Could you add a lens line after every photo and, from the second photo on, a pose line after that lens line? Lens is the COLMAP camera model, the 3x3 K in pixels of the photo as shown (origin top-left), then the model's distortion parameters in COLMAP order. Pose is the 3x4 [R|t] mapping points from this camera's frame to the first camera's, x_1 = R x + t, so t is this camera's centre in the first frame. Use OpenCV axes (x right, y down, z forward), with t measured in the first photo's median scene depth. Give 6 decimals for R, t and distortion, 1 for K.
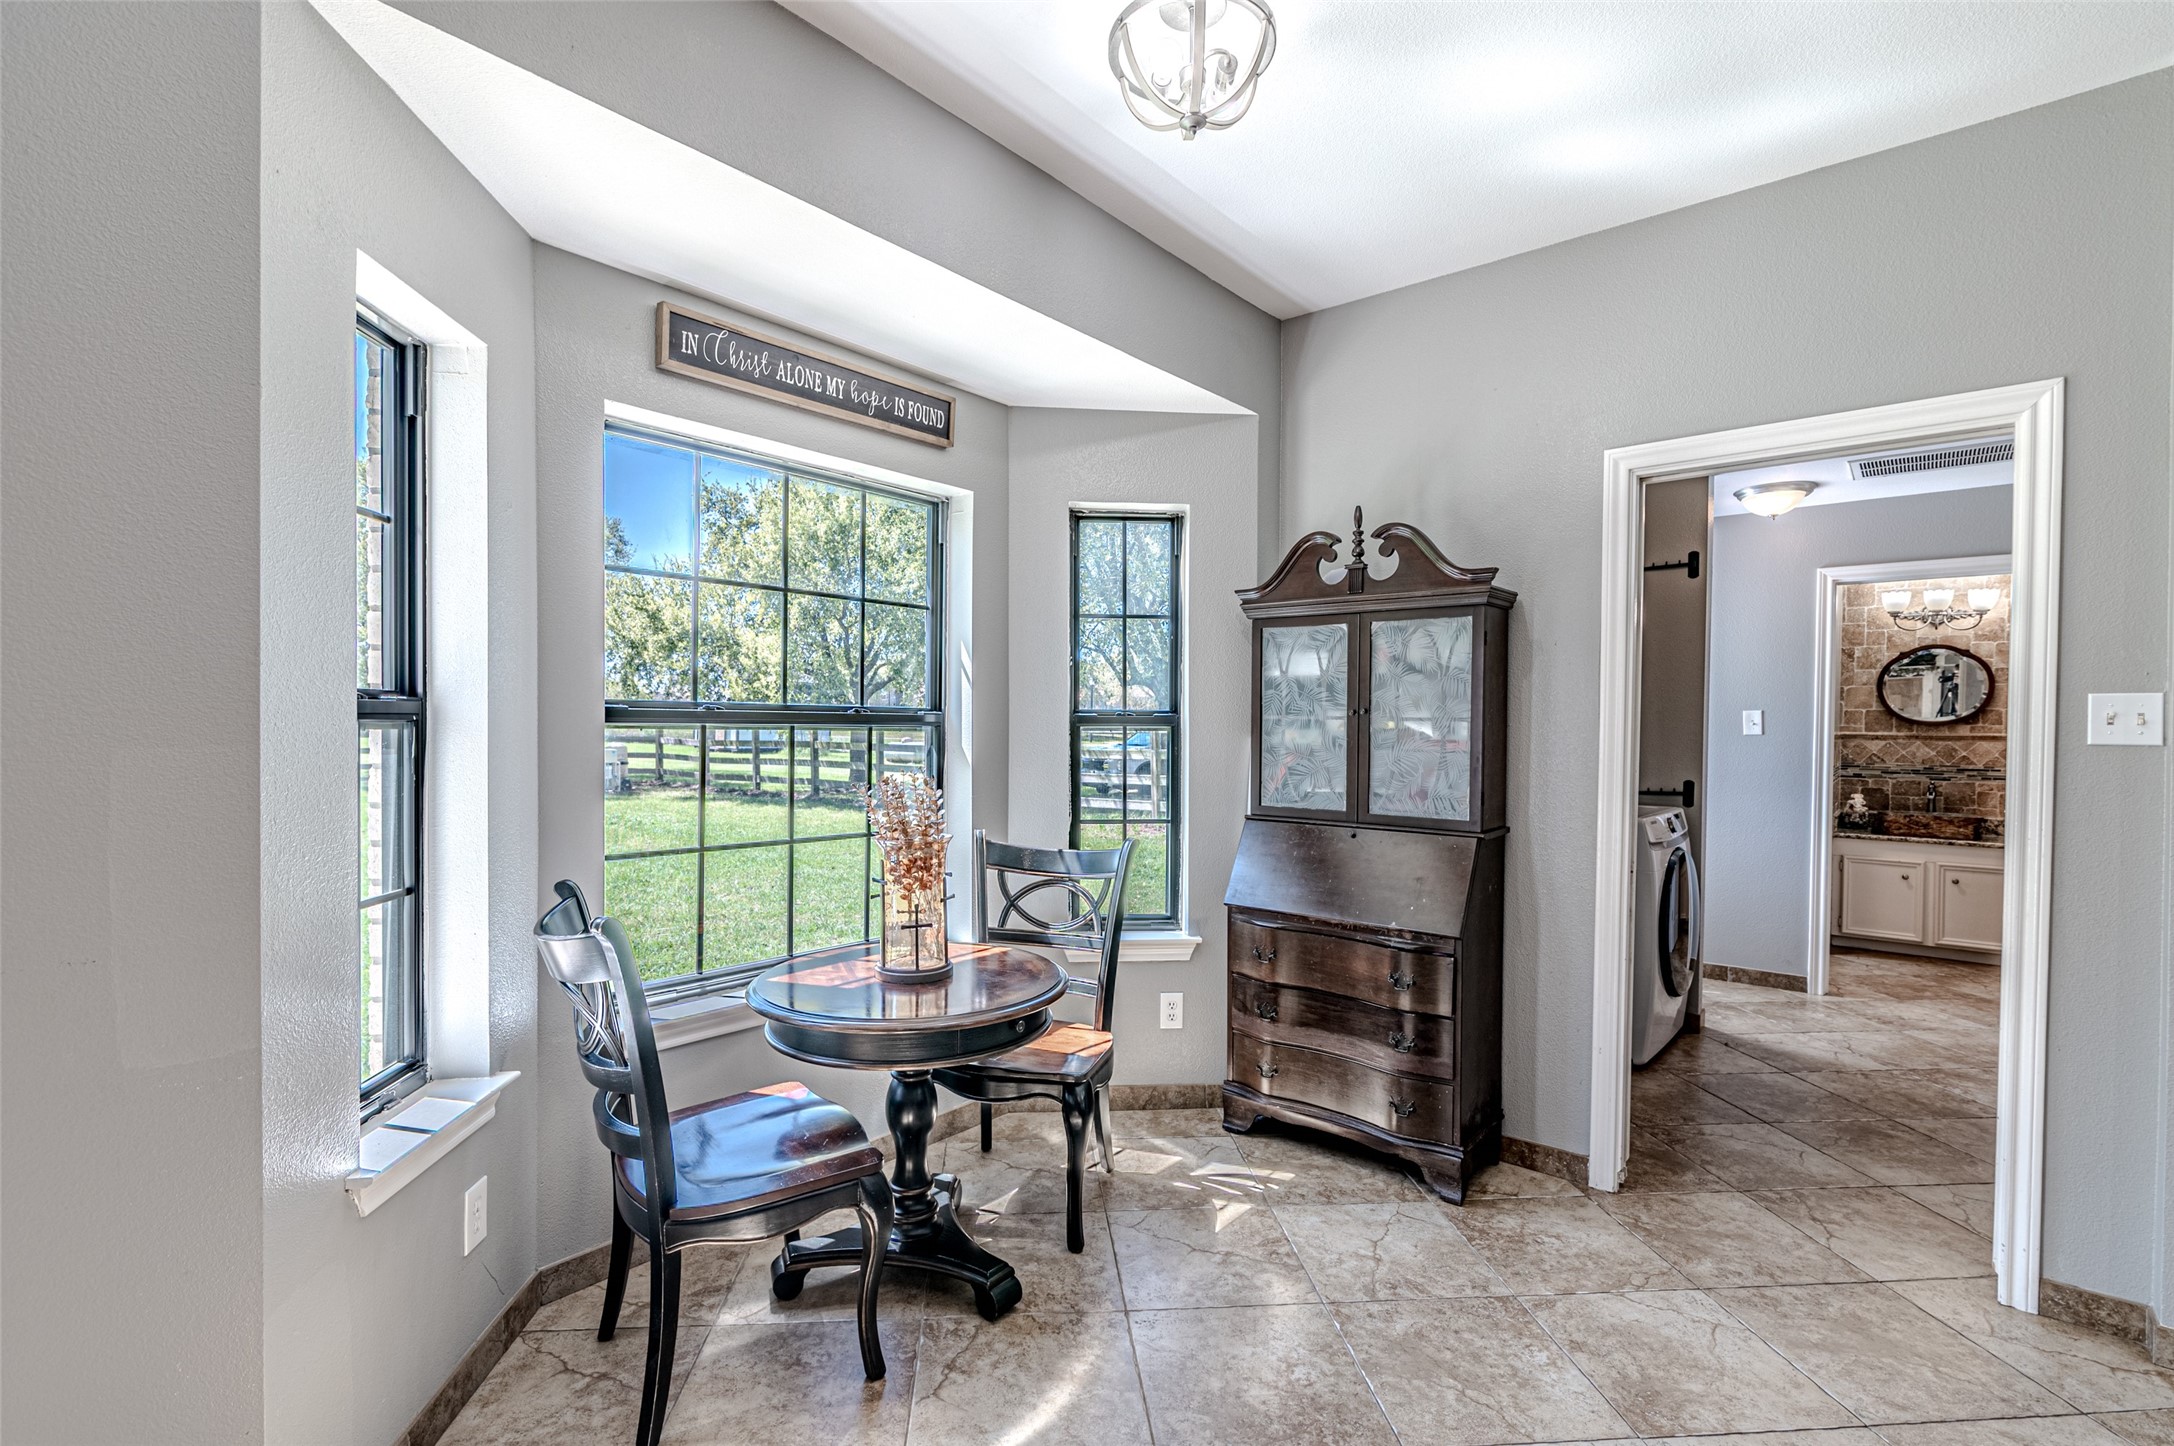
lens RADIAL K [[987.1, 0, 1087.8], [0, 987.1, 738.3], [0, 0, 1]] dist [-0.002607, -0.000092]
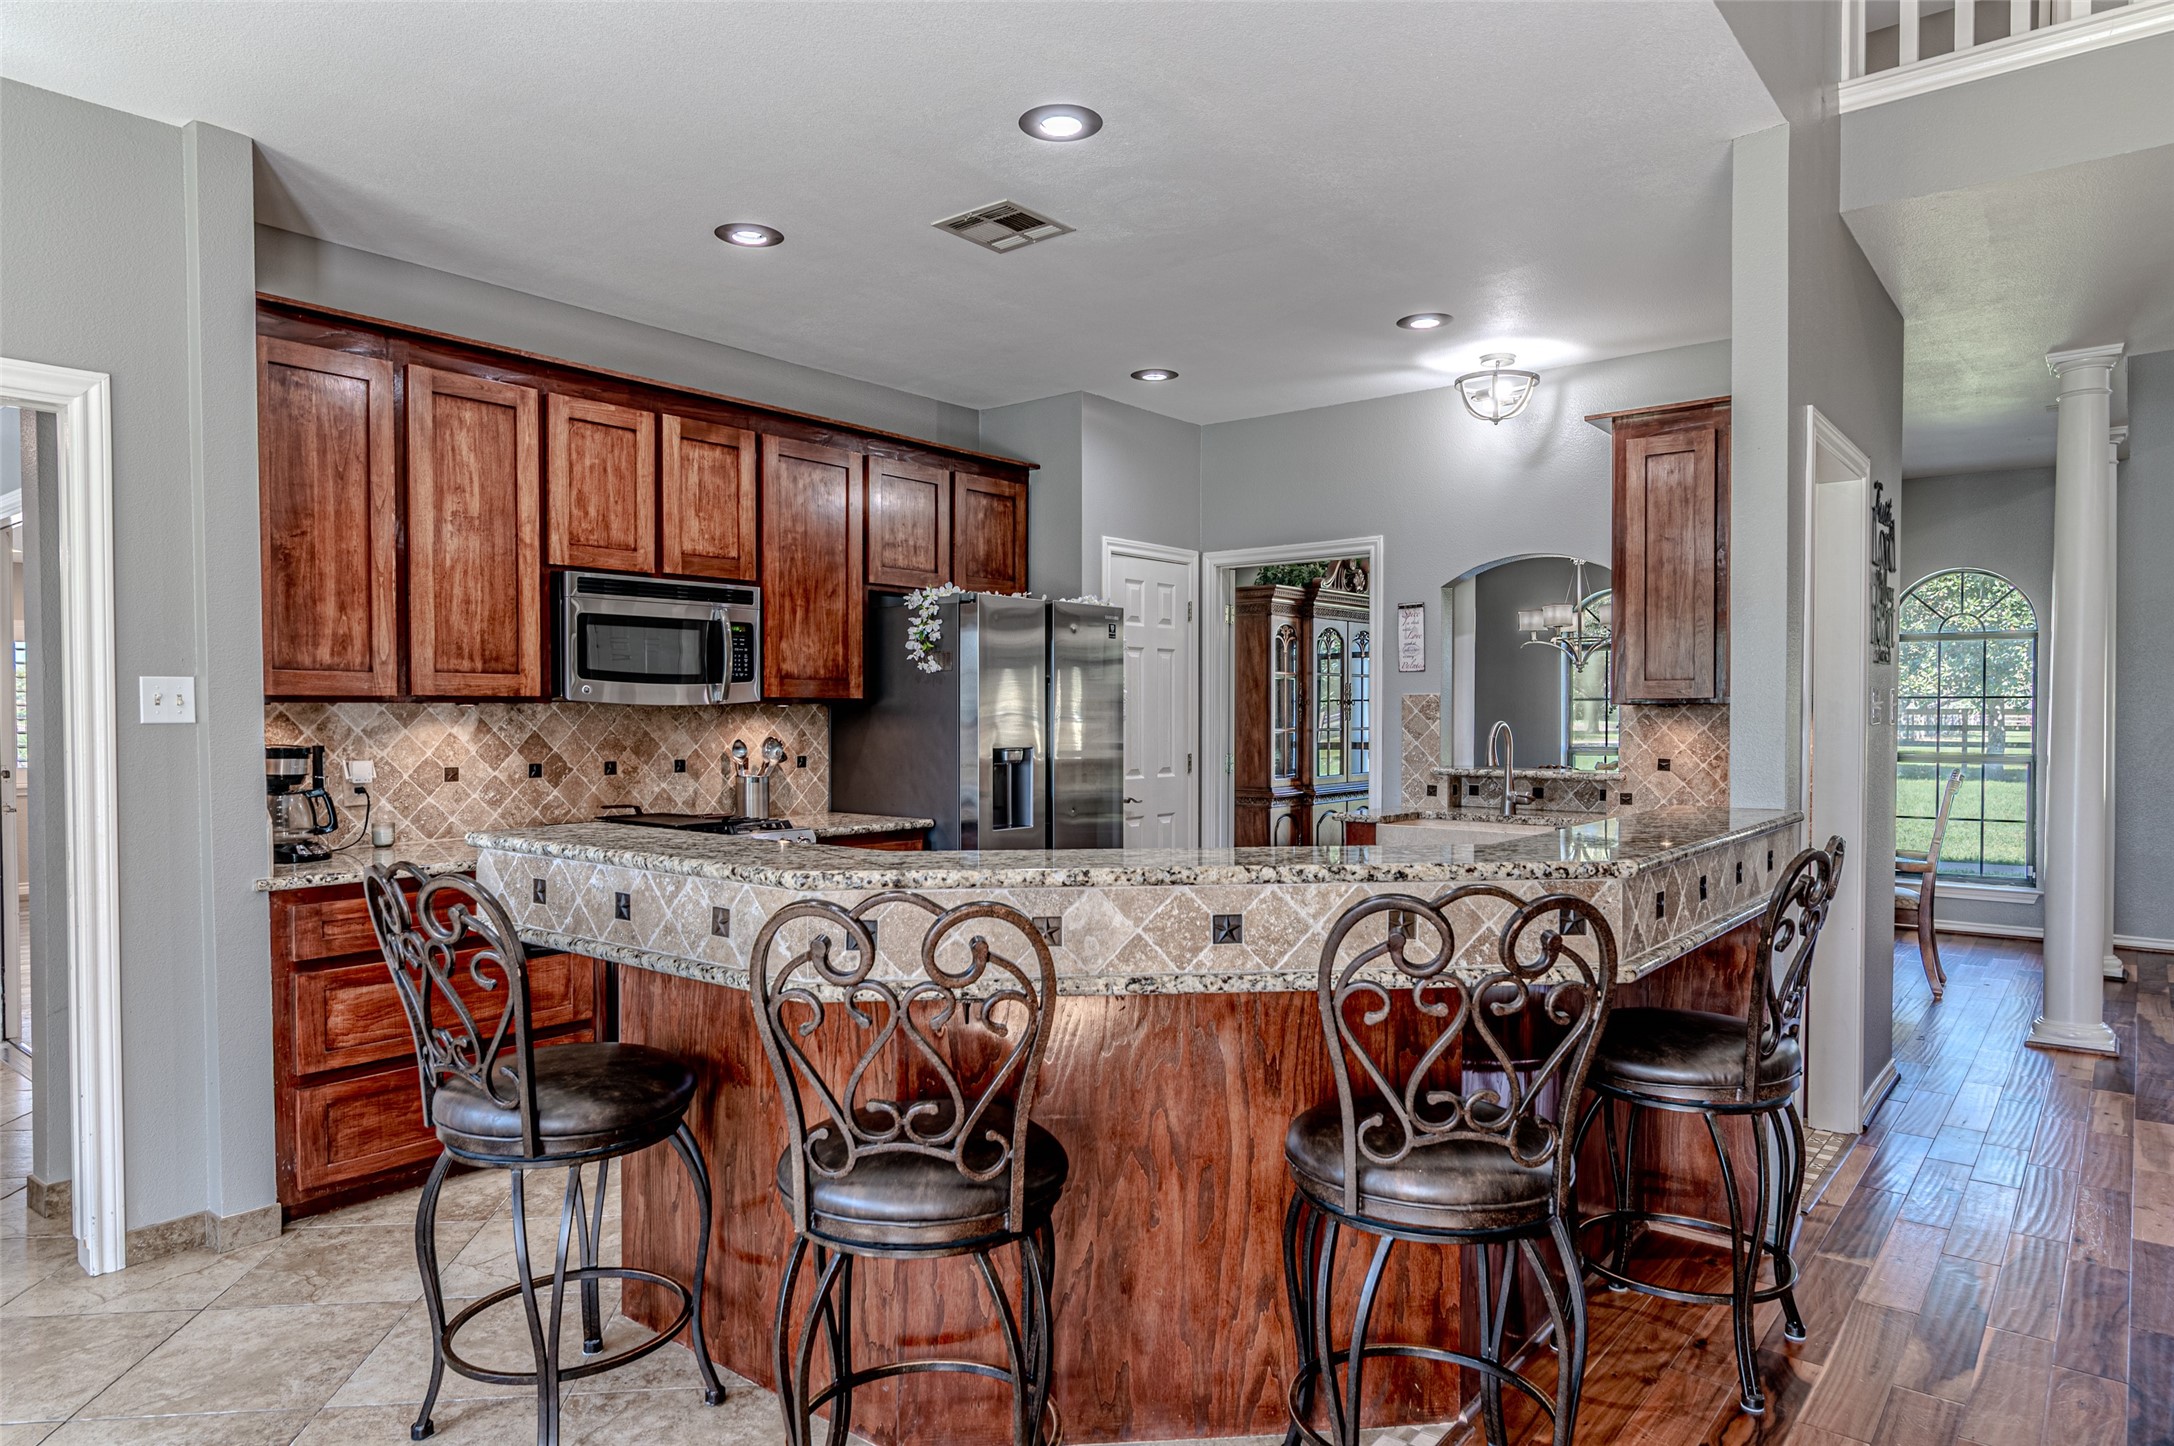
lens RADIAL K [[1323.8, 0, 1085.3], [0, 1323.8, 730.1], [0, 0, 1]] dist [0.004293, 0.001227]
pose [[-0.036935, -0.023663, 0.999037, -0.476984], [0.016457, 0.999570, 0.024284, -0.004970], [-0.999182, 0.017338, -0.036530, 0.019593]]
